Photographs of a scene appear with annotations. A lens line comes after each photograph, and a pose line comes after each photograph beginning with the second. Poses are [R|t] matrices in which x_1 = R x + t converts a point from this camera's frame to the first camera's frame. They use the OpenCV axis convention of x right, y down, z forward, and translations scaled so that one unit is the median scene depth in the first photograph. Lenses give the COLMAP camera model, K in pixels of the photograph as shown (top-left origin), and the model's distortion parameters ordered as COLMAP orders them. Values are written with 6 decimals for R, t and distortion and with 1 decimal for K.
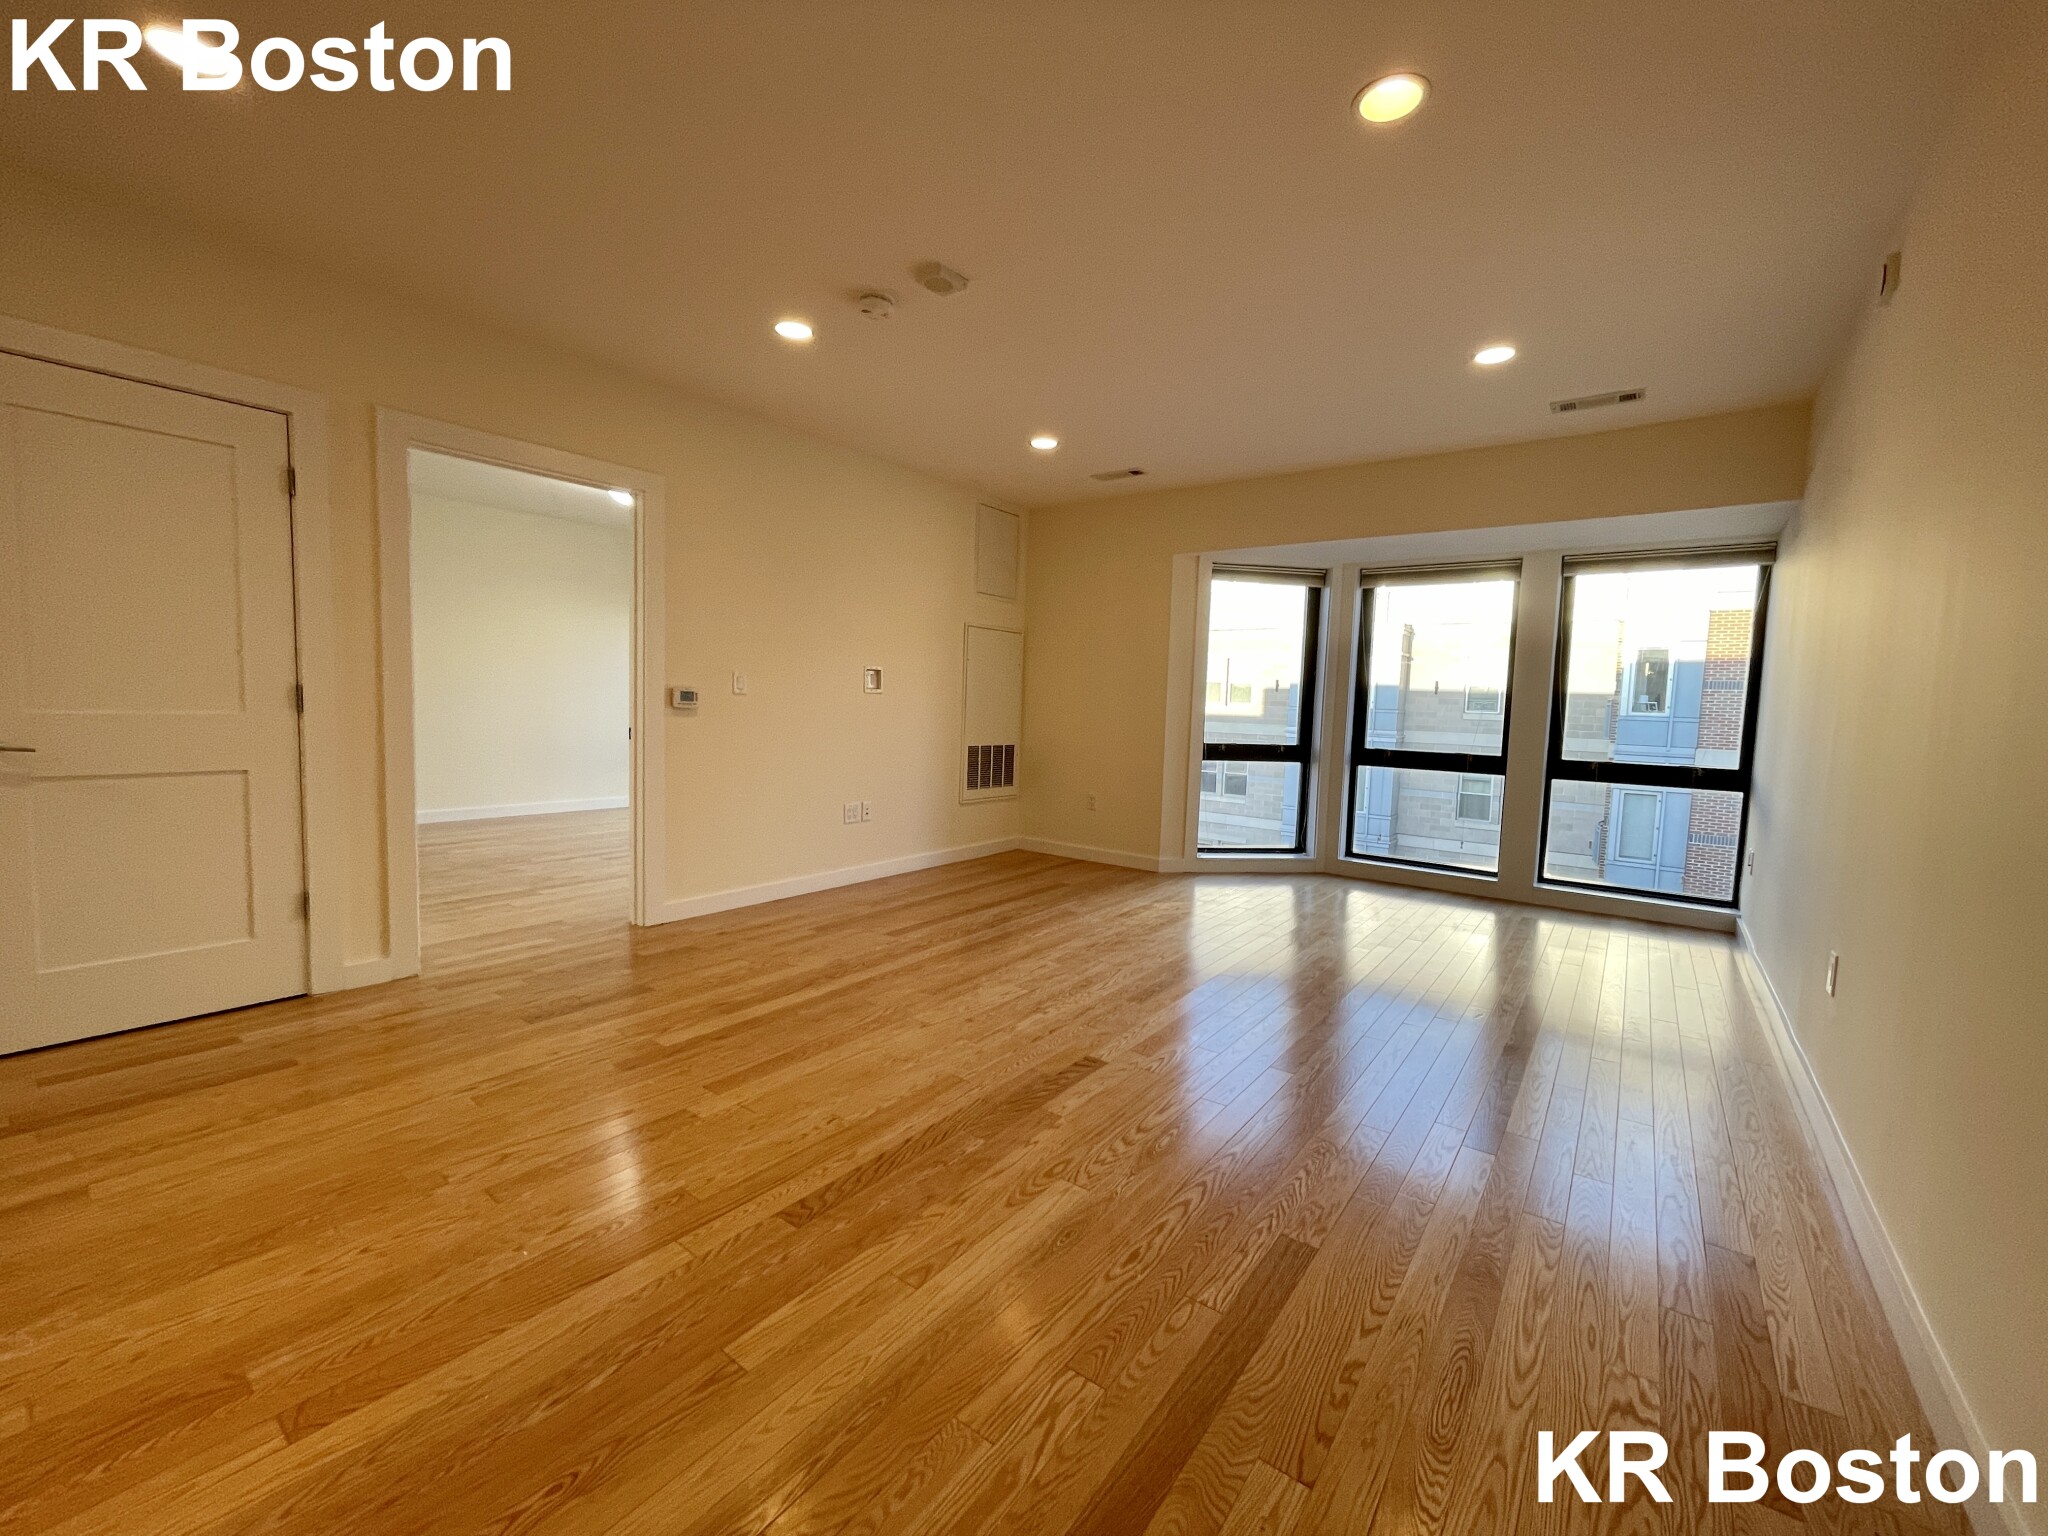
lens RADIAL K [[825.1, 0, 1024.0], [0, 825.1, 768.0], [0, 0, 1]] dist [-0.001636, -0.000497]
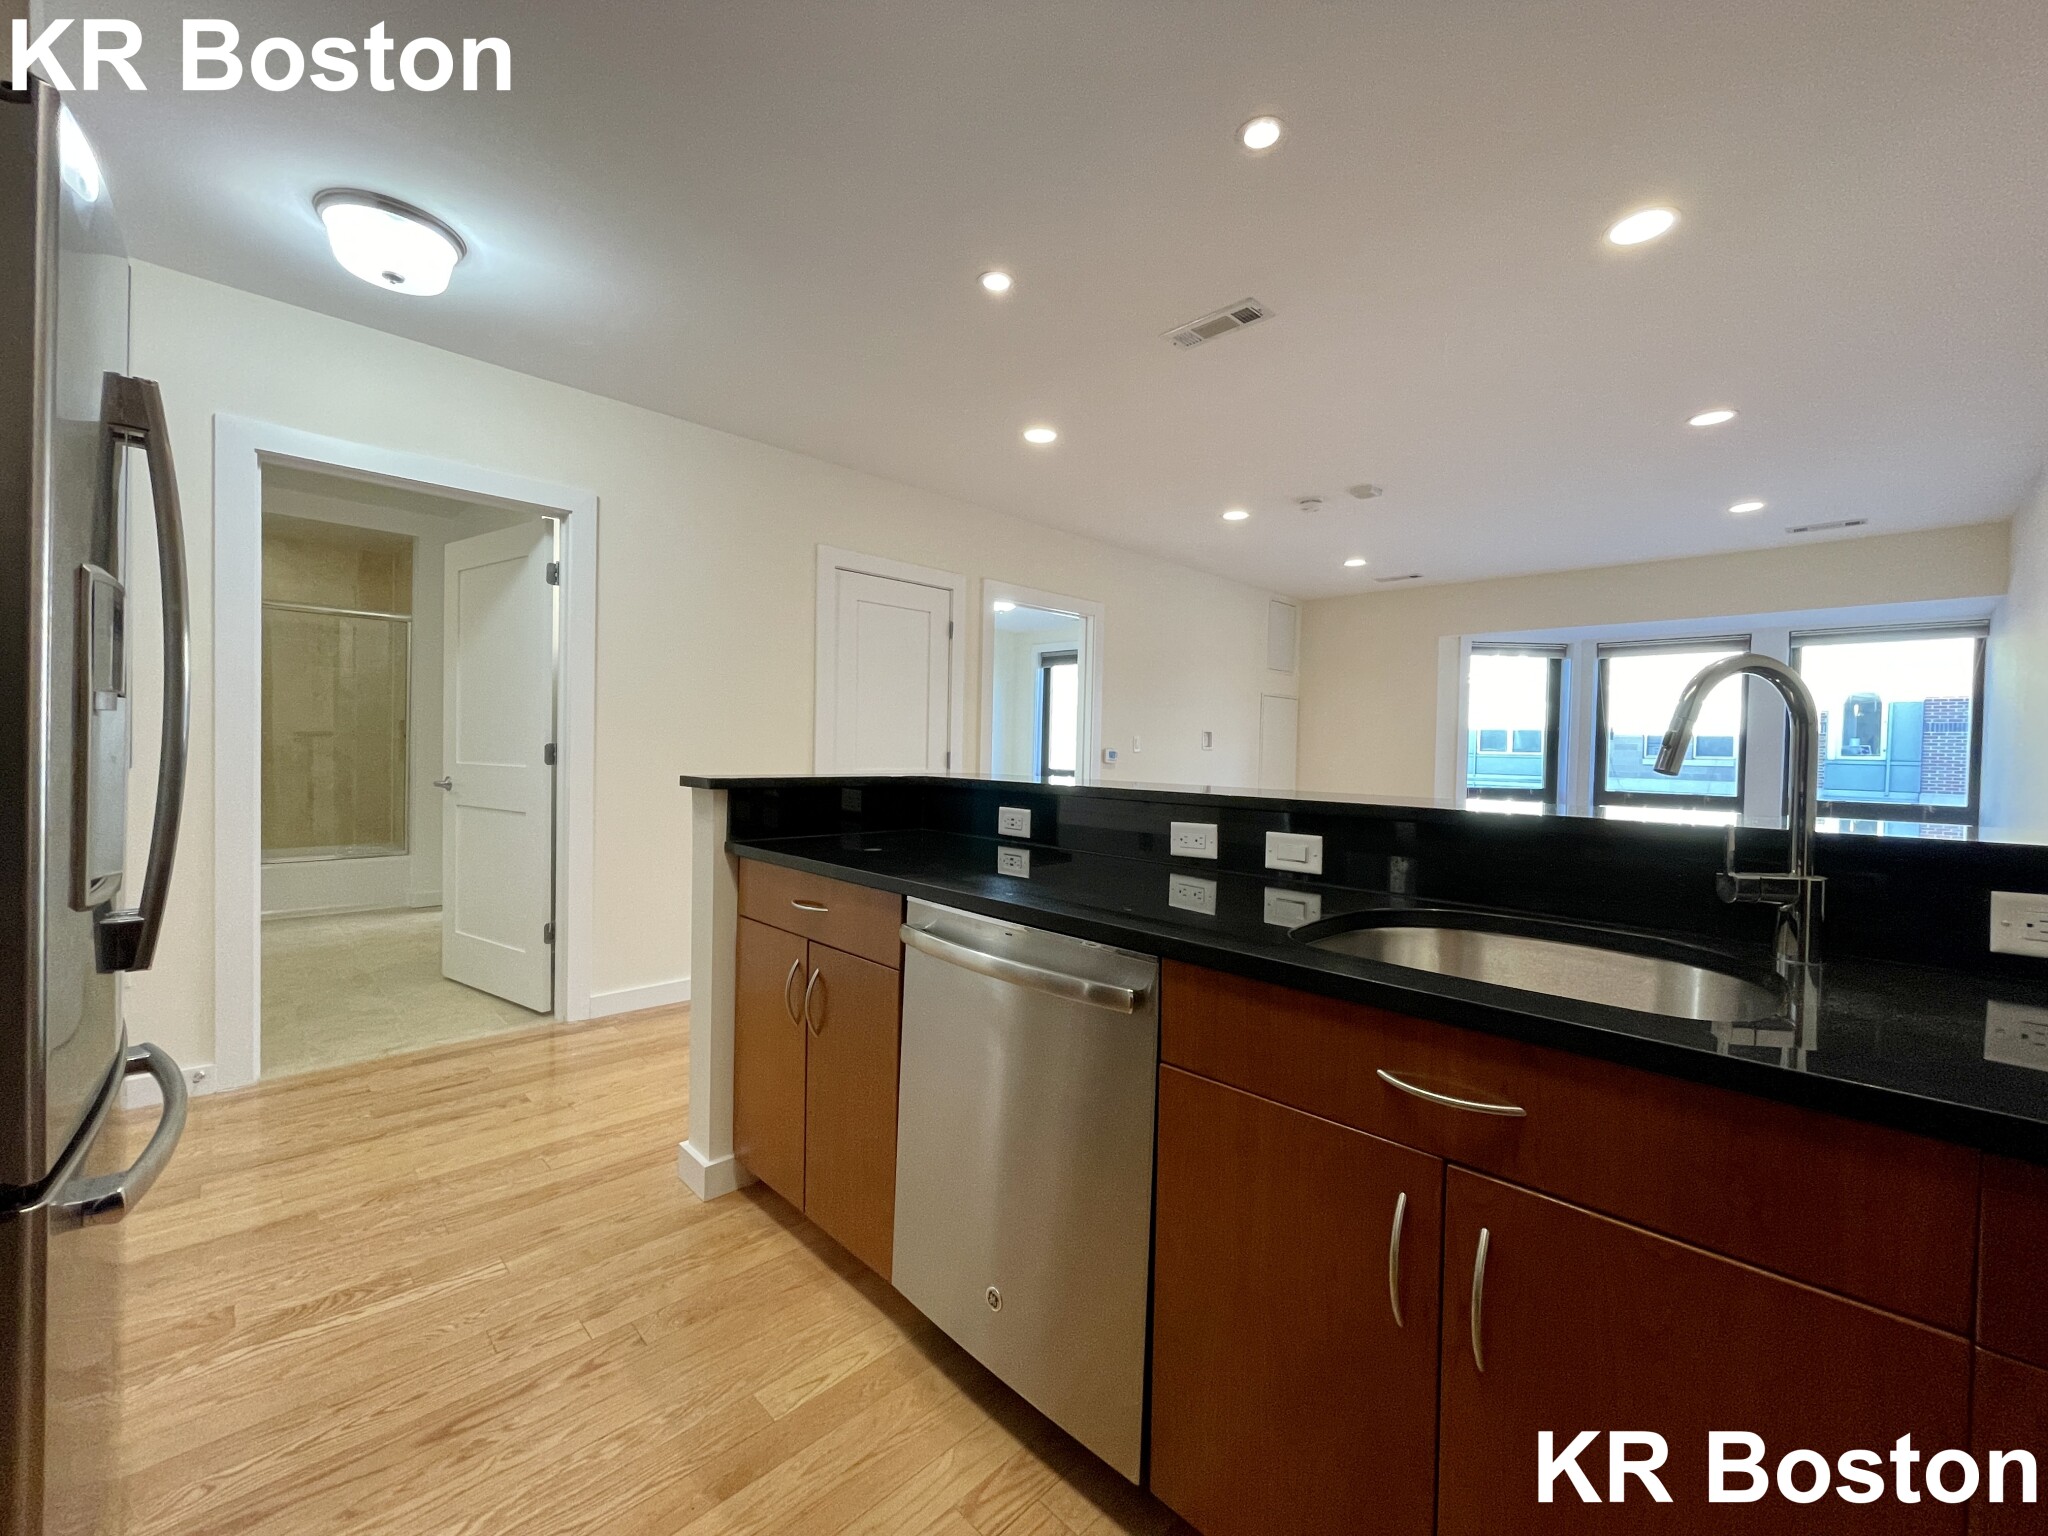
lens RADIAL K [[831.2, 0, 1031.3], [0, 831.2, 780.1], [0, 0, 1]] dist [0.002397, 0.000028]
pose [[0.991254, -0.003446, -0.131923, -0.315346], [-0.002167, 0.999099, -0.042382, 0.014978], [0.131950, 0.042297, 0.990353, -0.380729]]
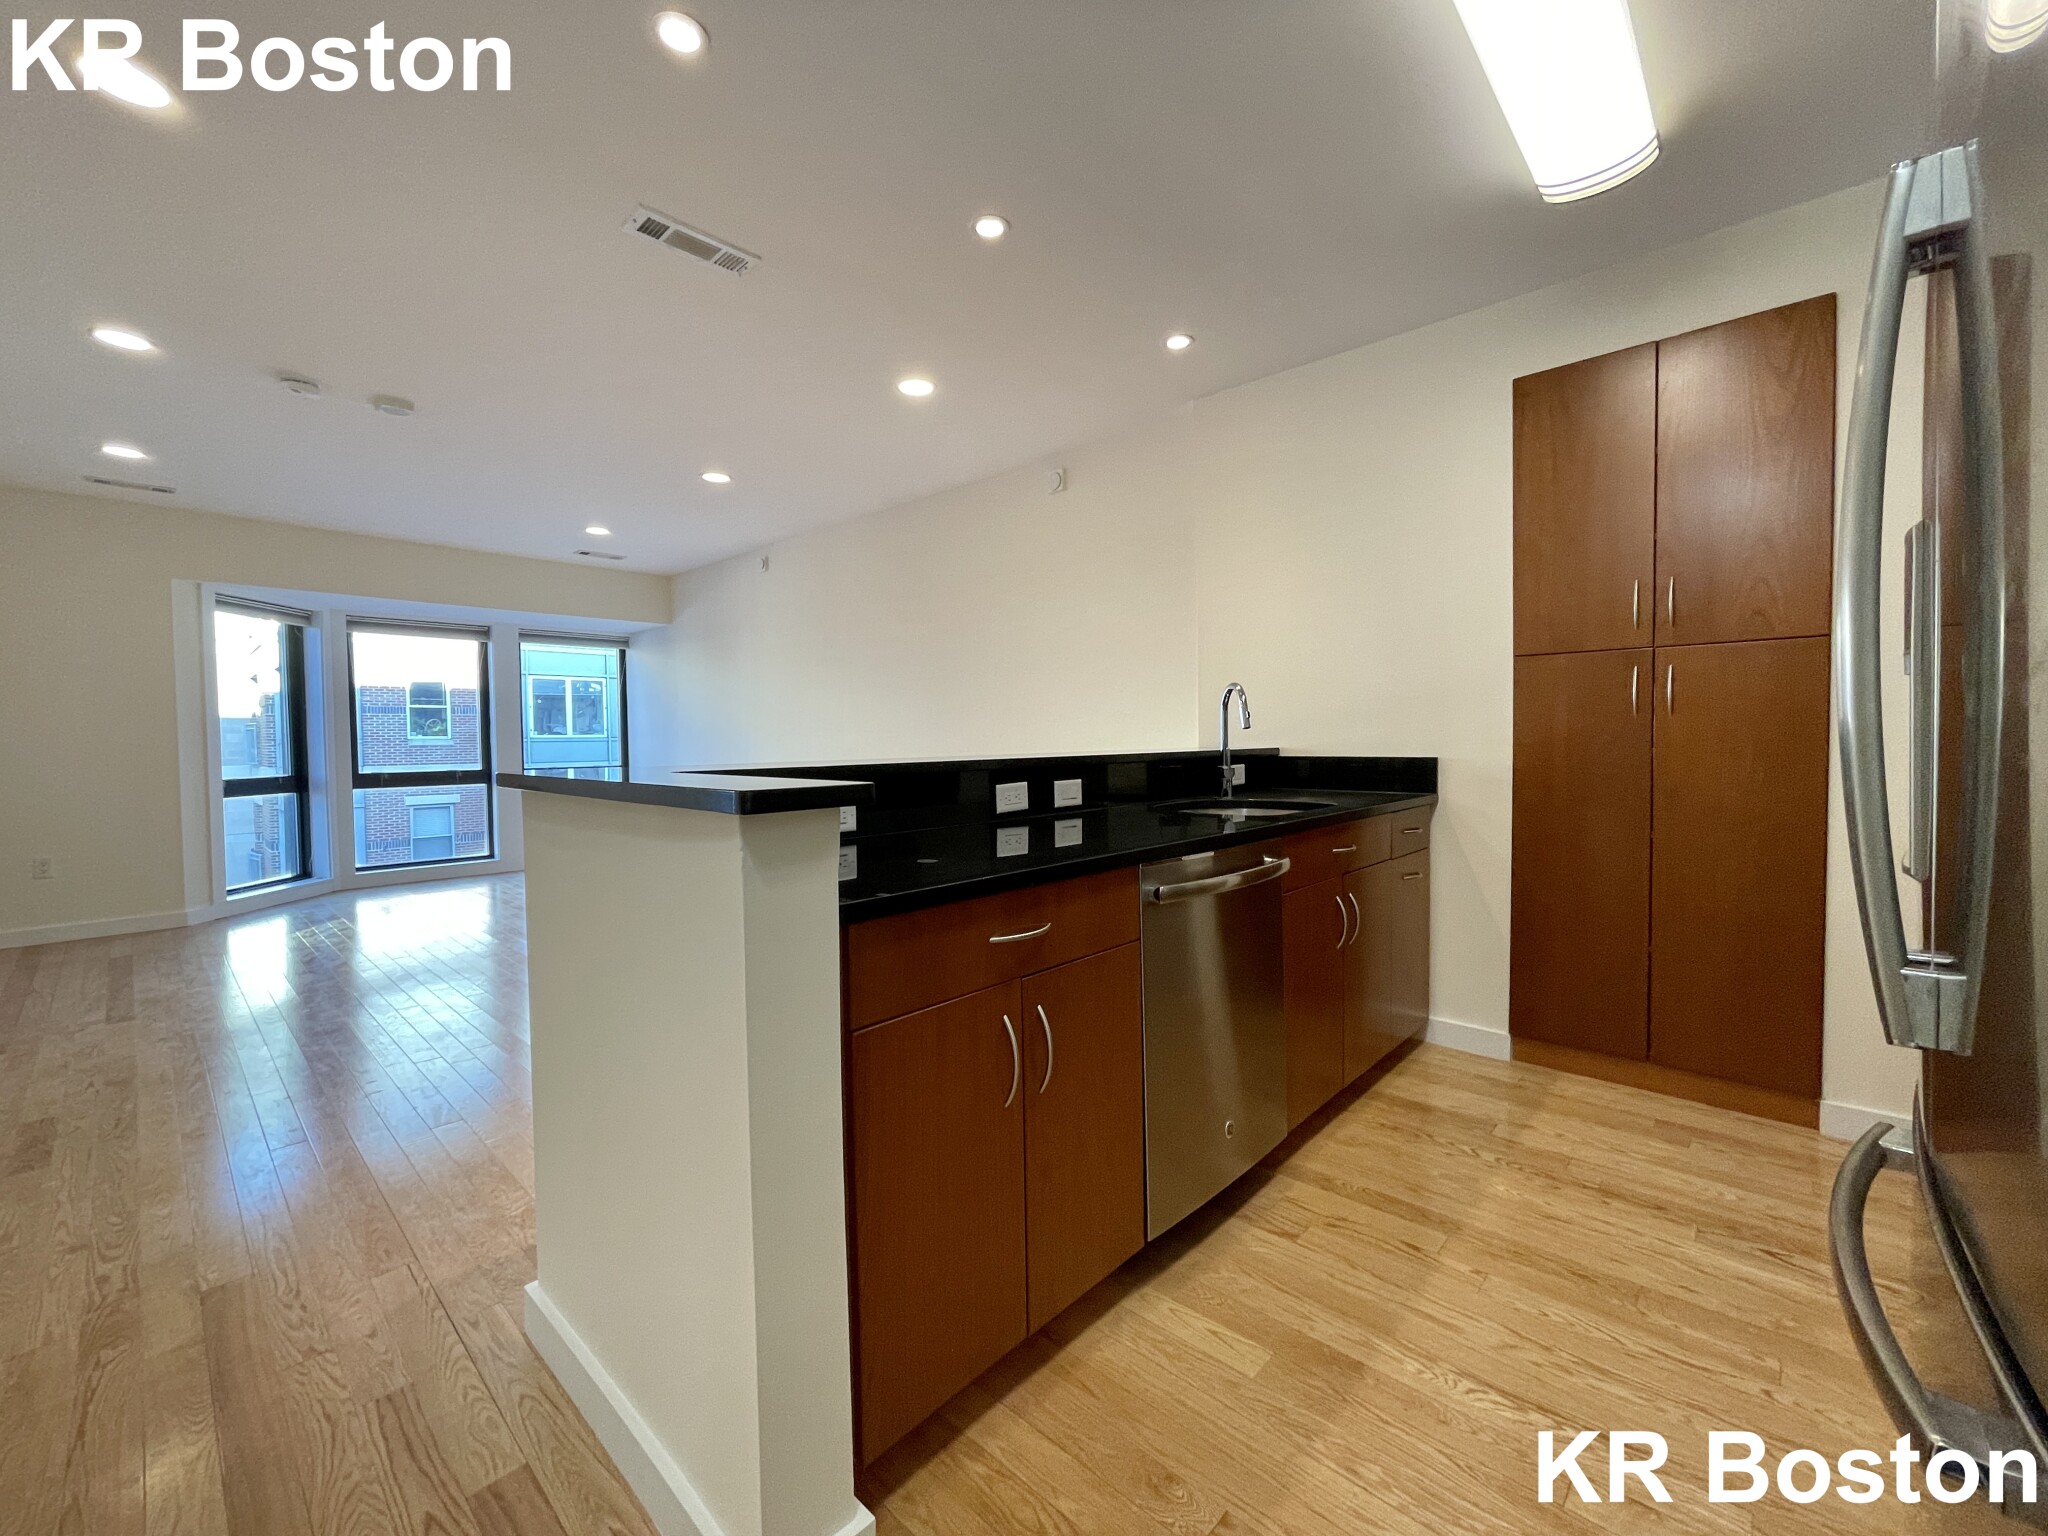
lens RADIAL K [[825.1, 0, 1024.0], [0, 825.1, 768.0], [0, 0, 1]] dist [-0.001636, -0.000497]
pose [[0.104047, -0.070837, 0.992047, -0.774418], [0.093275, 0.993759, 0.061177, -0.019667], [-0.990189, 0.086168, 0.110005, -0.030041]]
